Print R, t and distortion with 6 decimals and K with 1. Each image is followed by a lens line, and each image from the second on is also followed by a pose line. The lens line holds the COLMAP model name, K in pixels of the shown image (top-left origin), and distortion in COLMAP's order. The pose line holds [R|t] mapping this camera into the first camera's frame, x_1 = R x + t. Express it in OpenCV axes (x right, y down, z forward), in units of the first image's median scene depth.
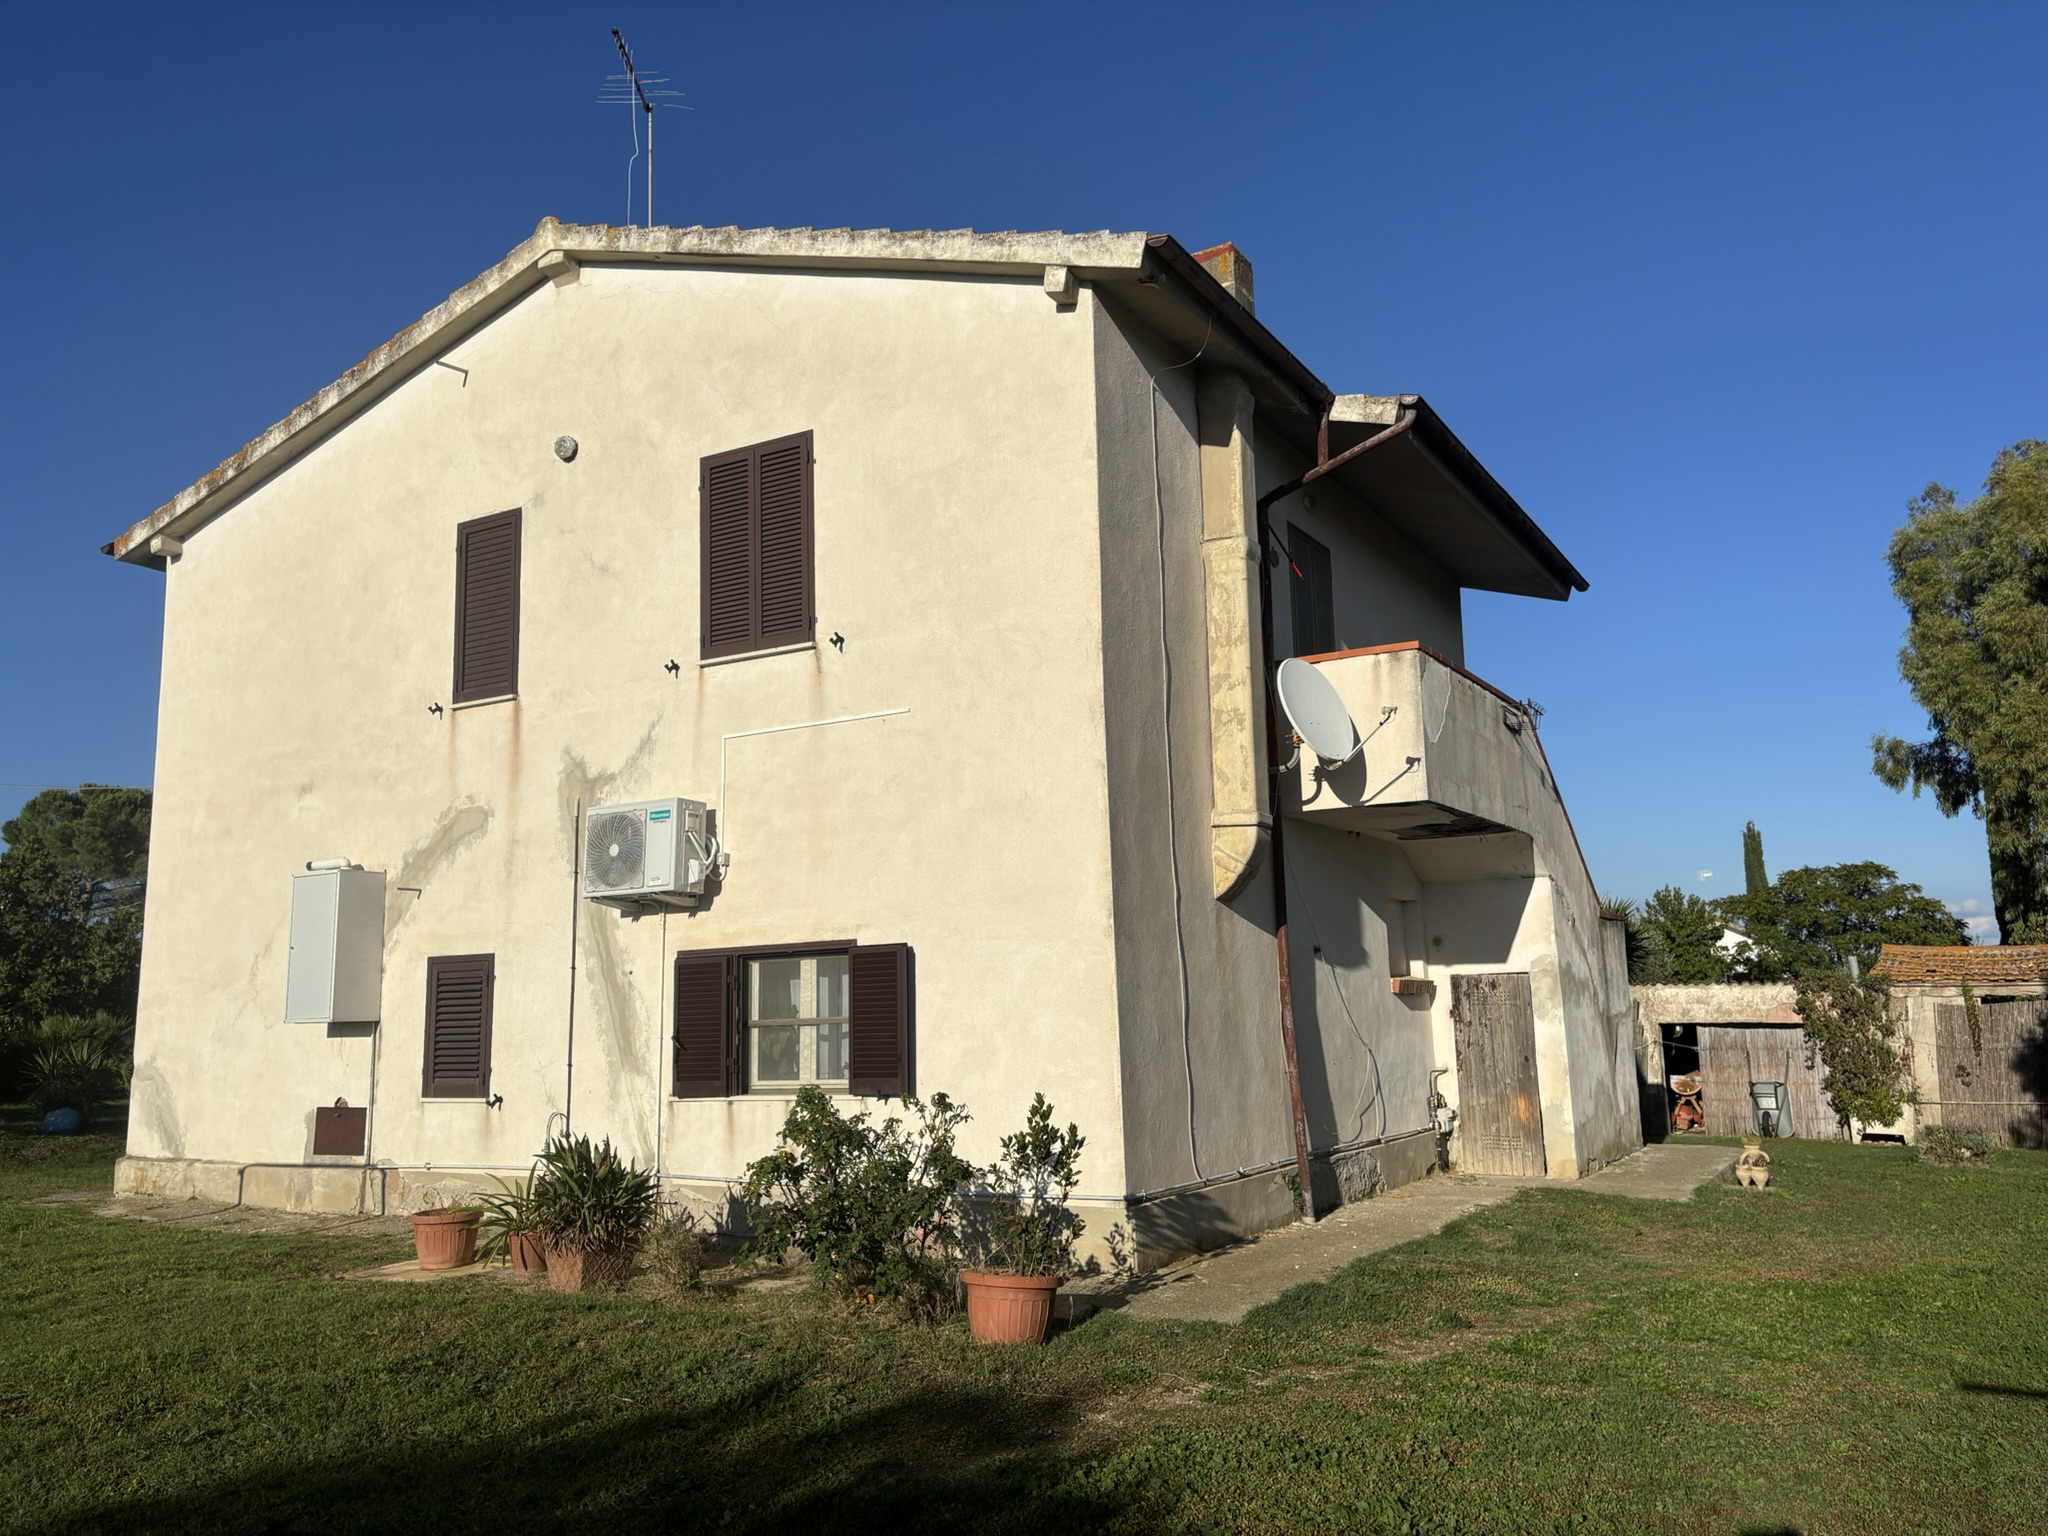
lens RADIAL K [[1553.8, 0, 1011.7], [0, 1553.8, 761.3], [0, 0, 1]] dist [0.059757, -0.077843]
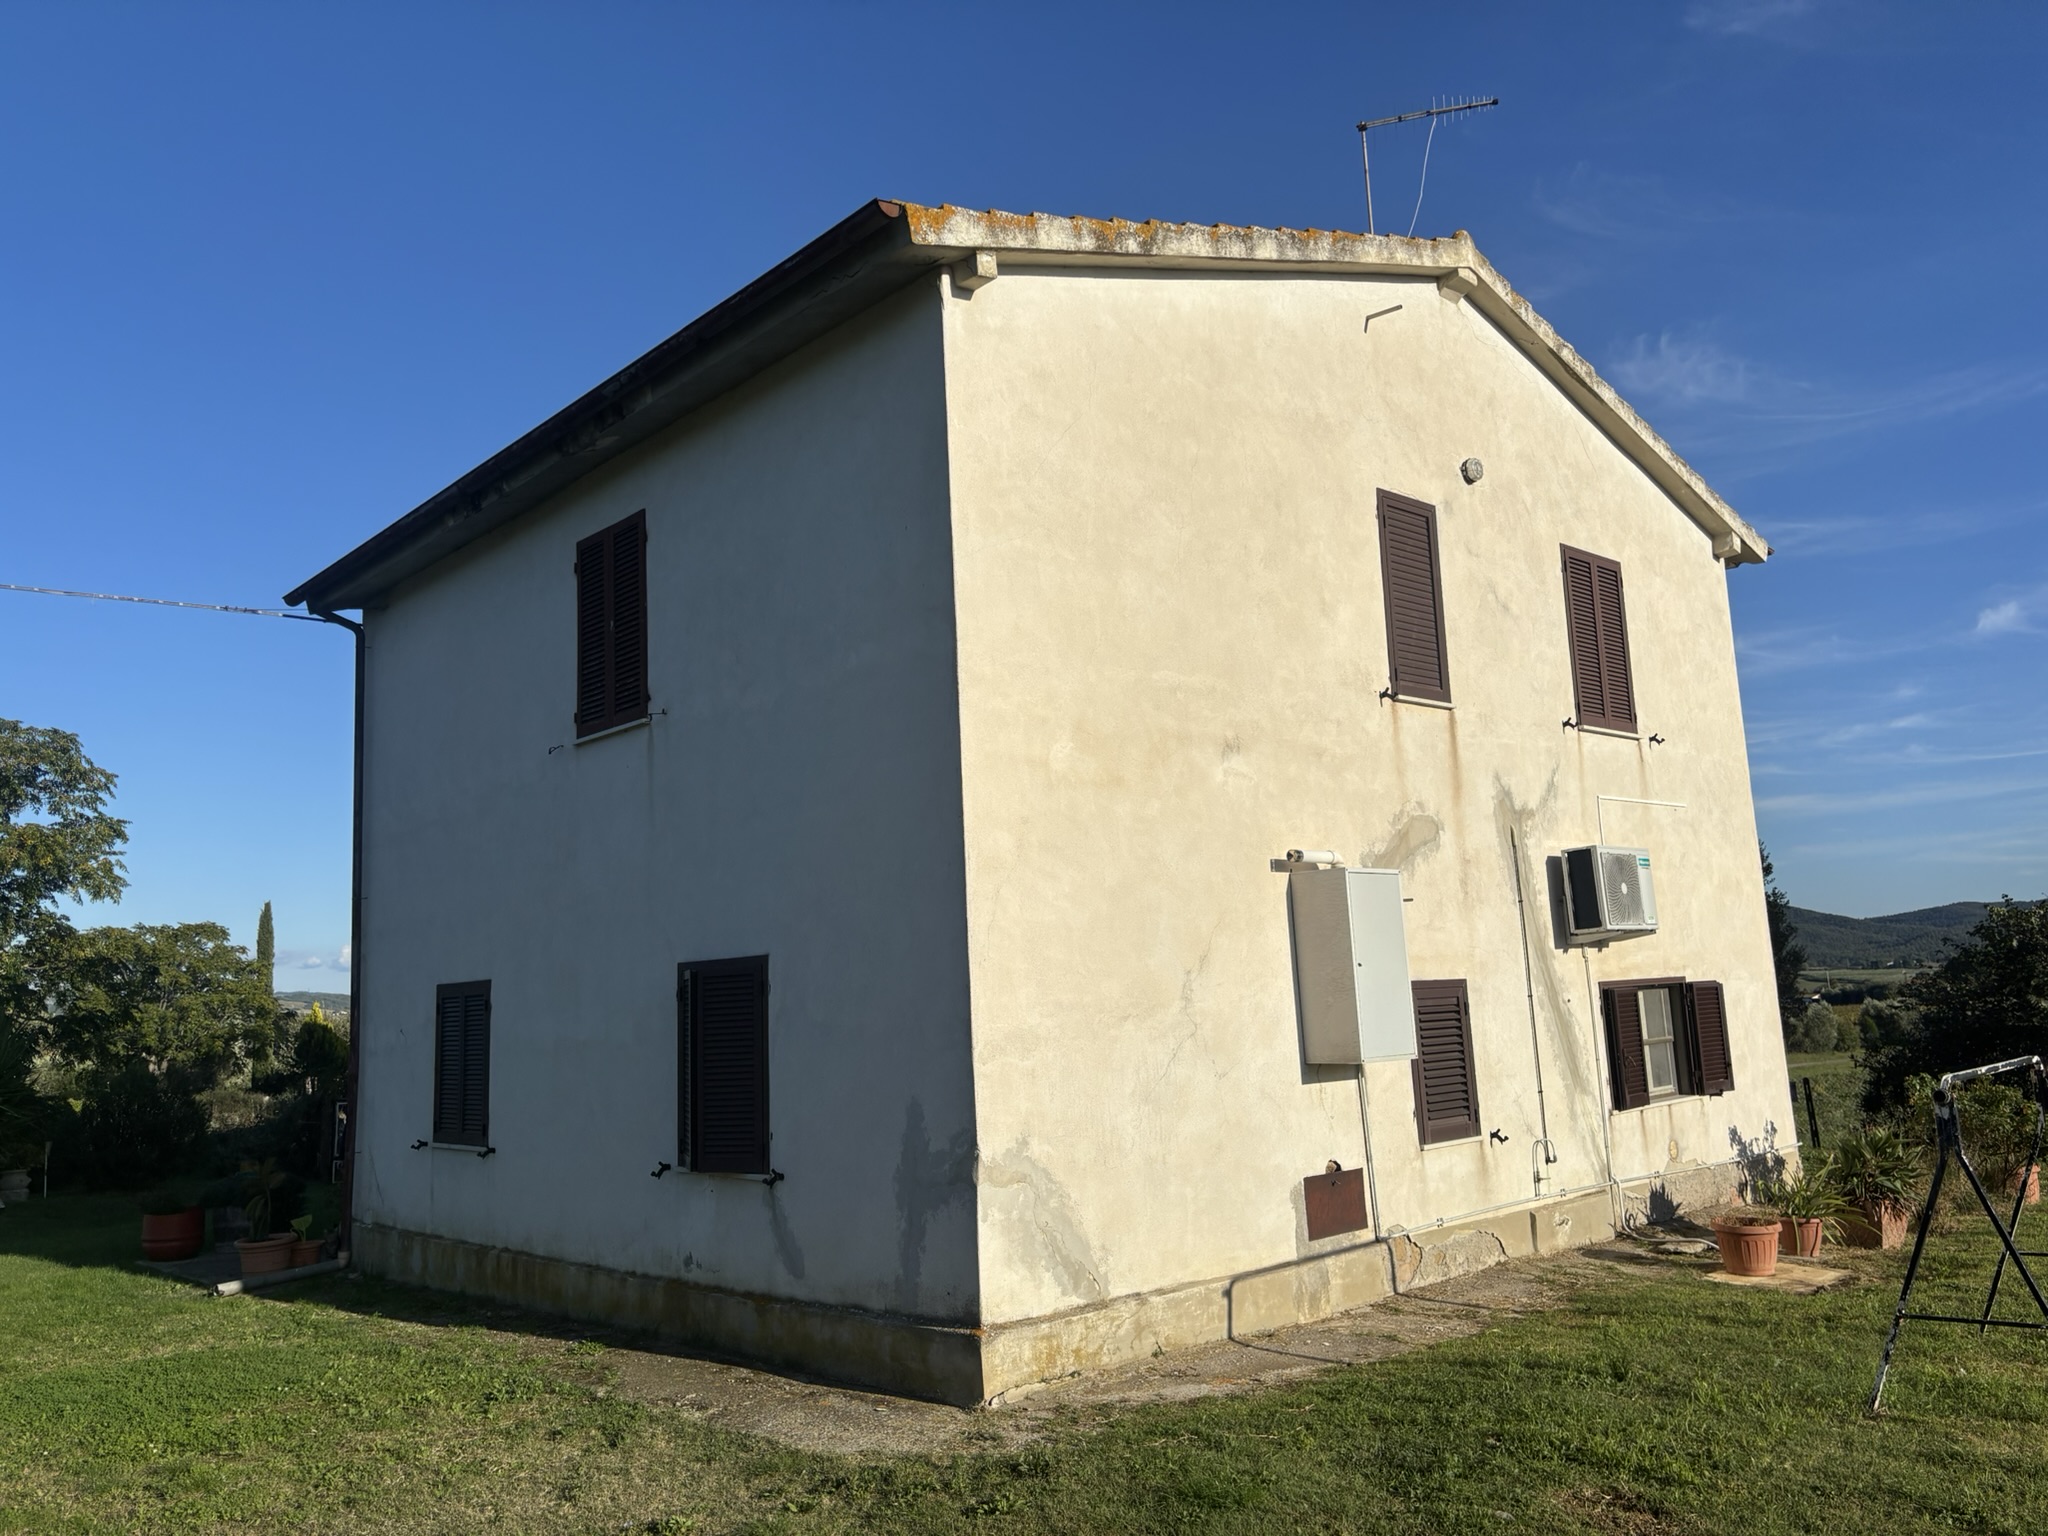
lens RADIAL K [[1553.8, 0, 1011.7], [0, 1553.8, 761.3], [0, 0, 1]] dist [0.059757, -0.077843]
pose [[0.292266, 0.153503, 0.943937, -1.266258], [-0.117910, 0.985287, -0.123720, 0.137536], [-0.949040, -0.075141, 0.306066, 0.950907]]
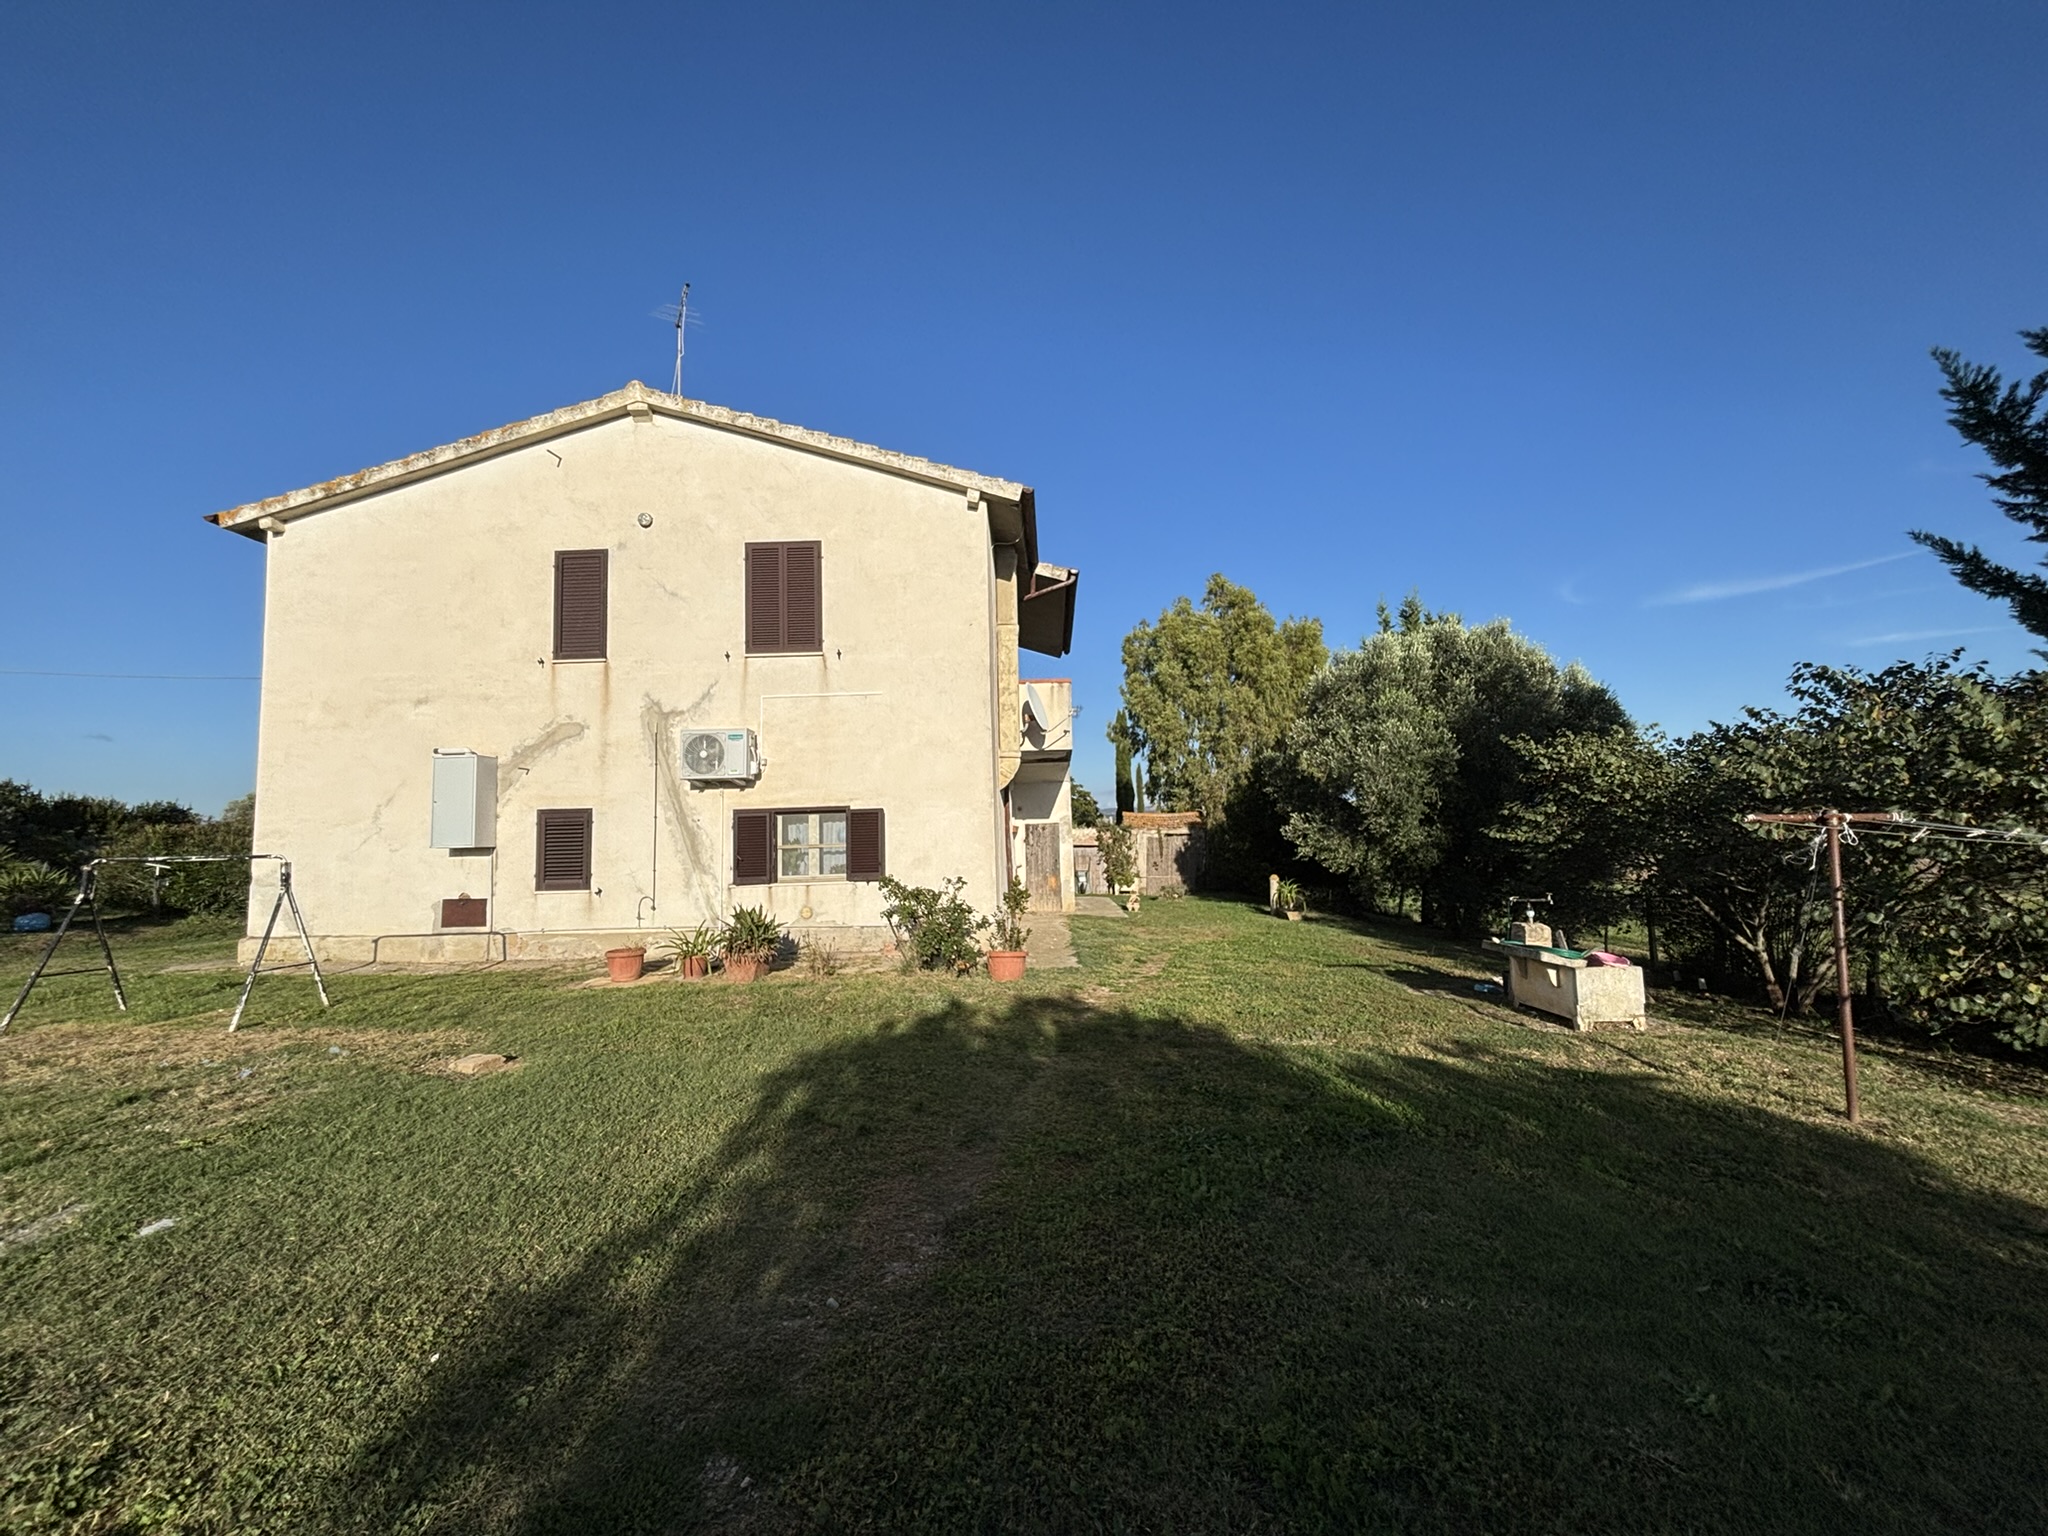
lens RADIAL K [[814.0, 0, 1061.1], [0, 814.0, 777.1], [0, 0, 1]] dist [-0.010861, -0.000123]
pose [[0.868272, 0.036110, 0.494772, -0.316153], [-0.075167, 0.995408, 0.059262, -0.003780], [-0.490361, -0.088646, 0.867000, -0.031868]]
